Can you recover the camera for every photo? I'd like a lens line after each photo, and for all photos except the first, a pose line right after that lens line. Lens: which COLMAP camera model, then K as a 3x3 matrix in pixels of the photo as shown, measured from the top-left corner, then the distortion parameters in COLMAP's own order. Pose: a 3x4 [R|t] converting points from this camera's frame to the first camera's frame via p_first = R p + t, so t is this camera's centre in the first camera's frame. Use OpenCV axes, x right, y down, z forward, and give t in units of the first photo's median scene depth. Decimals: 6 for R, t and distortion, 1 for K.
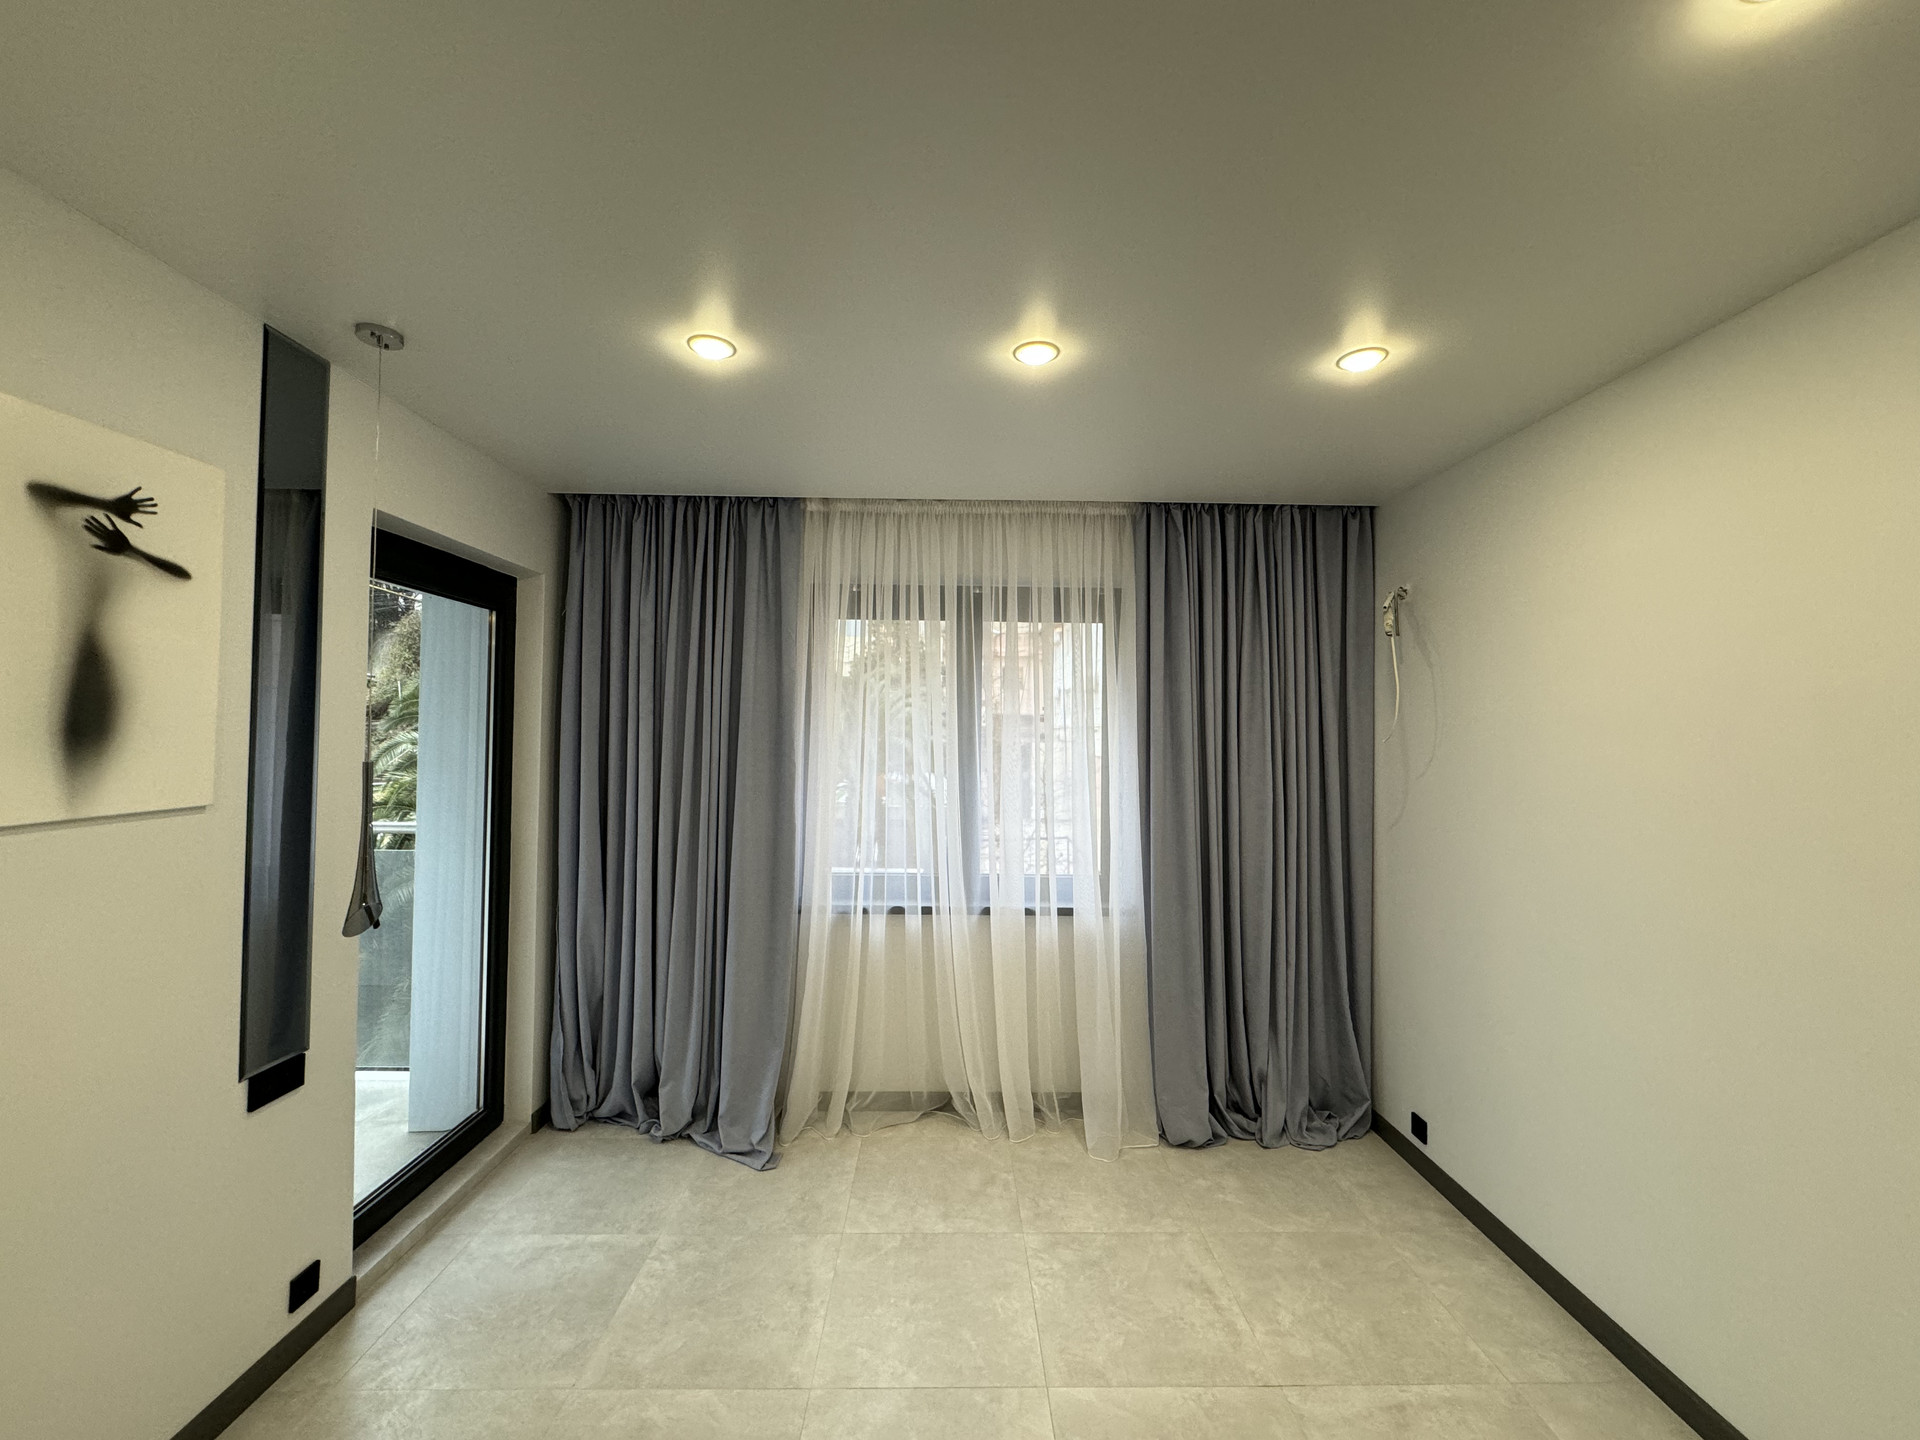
lens RADIAL K [[763.4, 0, 963.5], [0, 763.4, 718.8], [0, 0, 1]] dist [-0.002770, 0.000319]
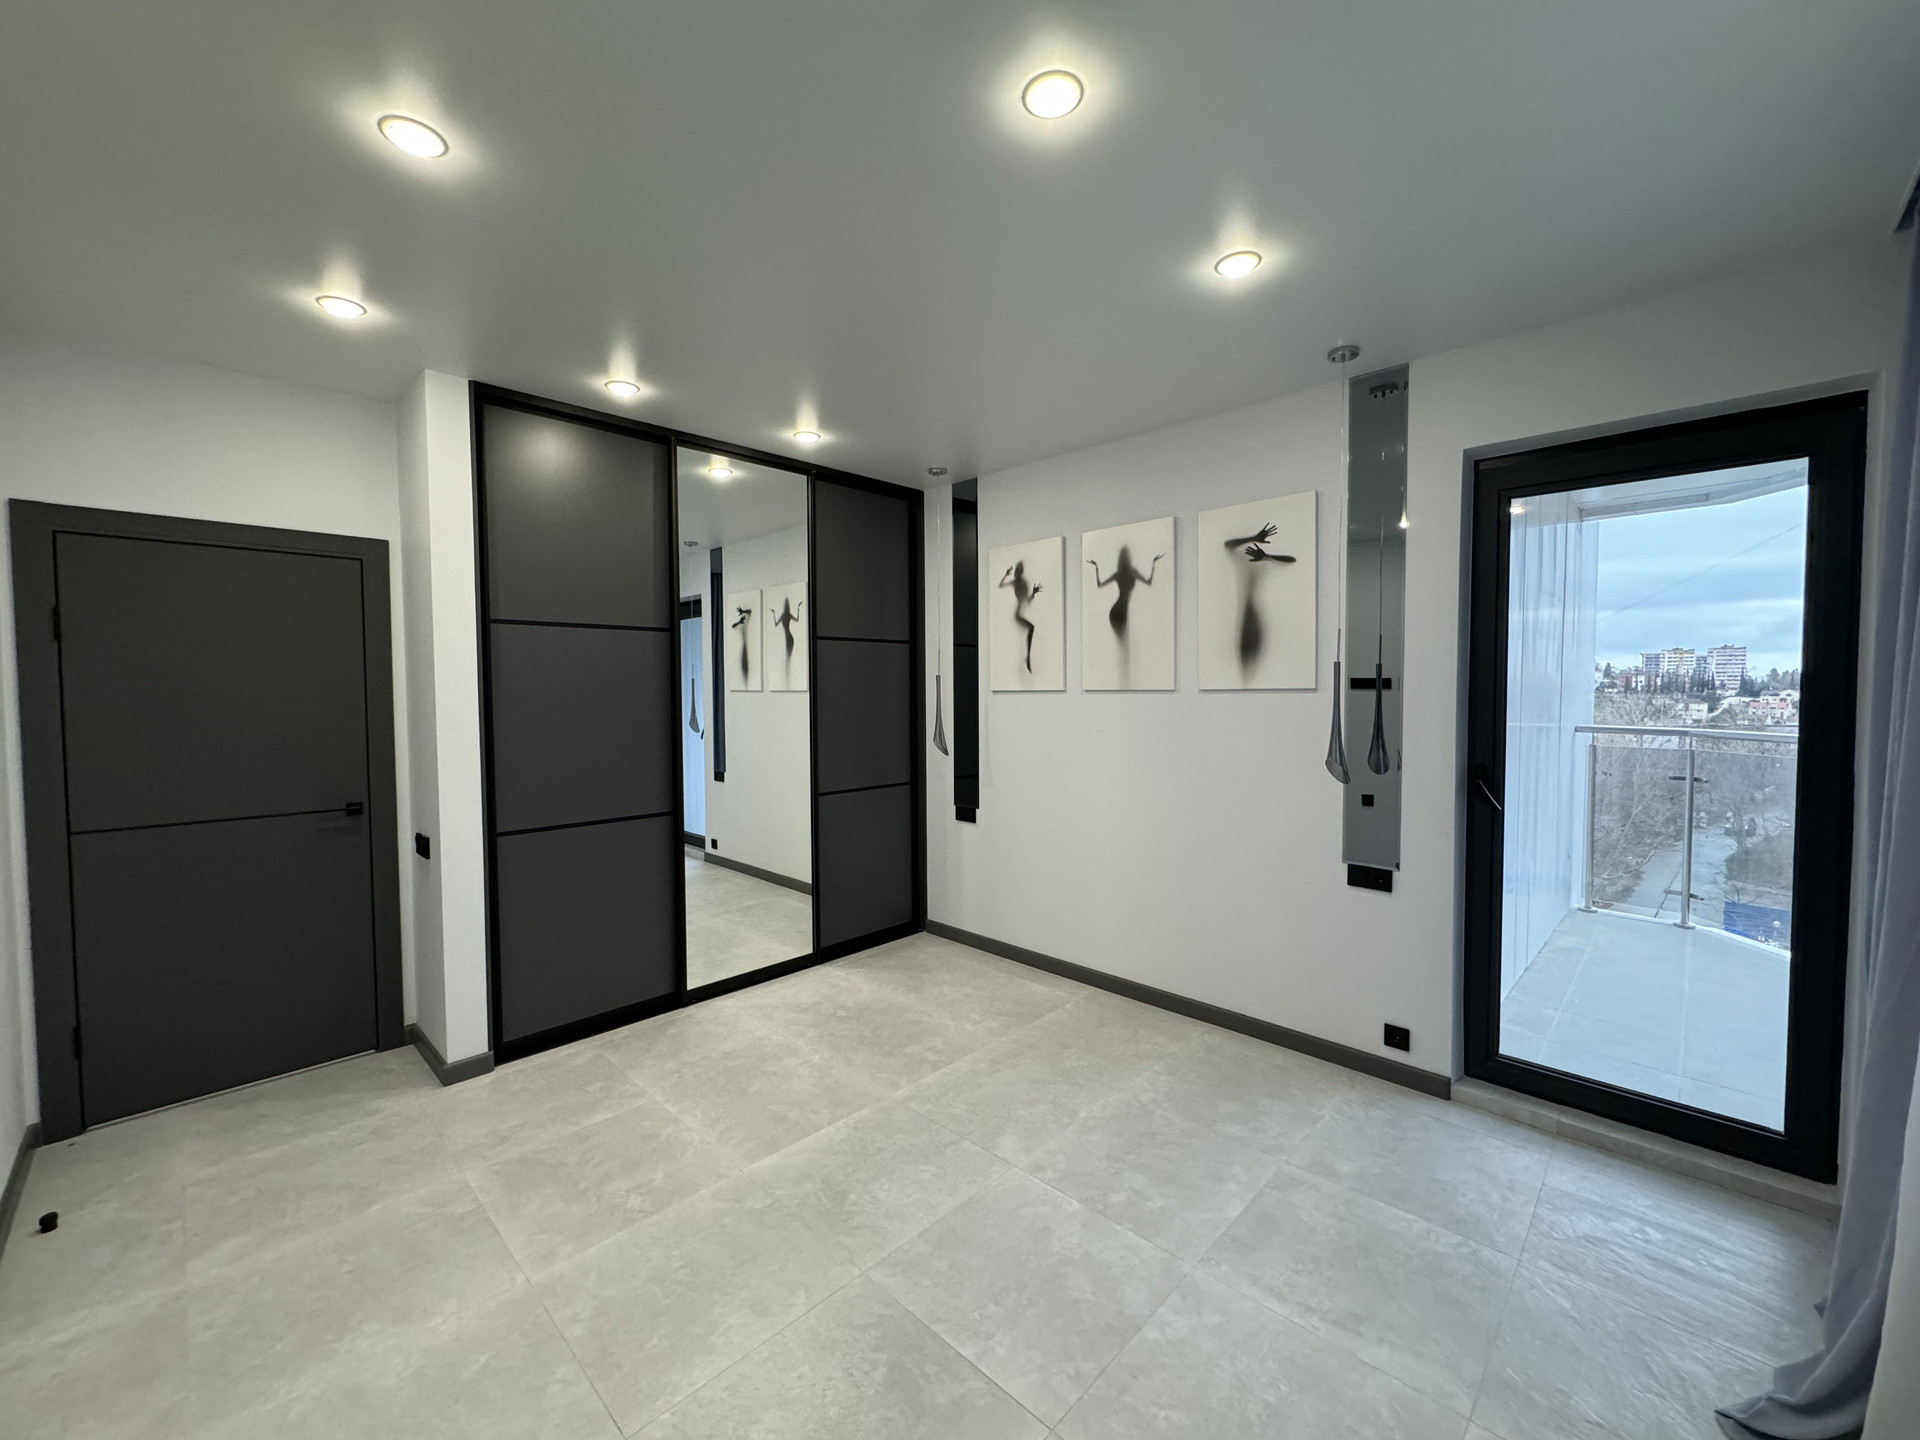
lens RADIAL K [[763.4, 0, 963.5], [0, 763.4, 718.8], [0, 0, 1]] dist [-0.002770, 0.000319]
pose [[-0.707098, 0.021325, -0.706794, 0.756056], [0.011195, 0.999757, 0.018964, 0.133707], [0.707027, 0.005497, -0.707166, 1.575986]]
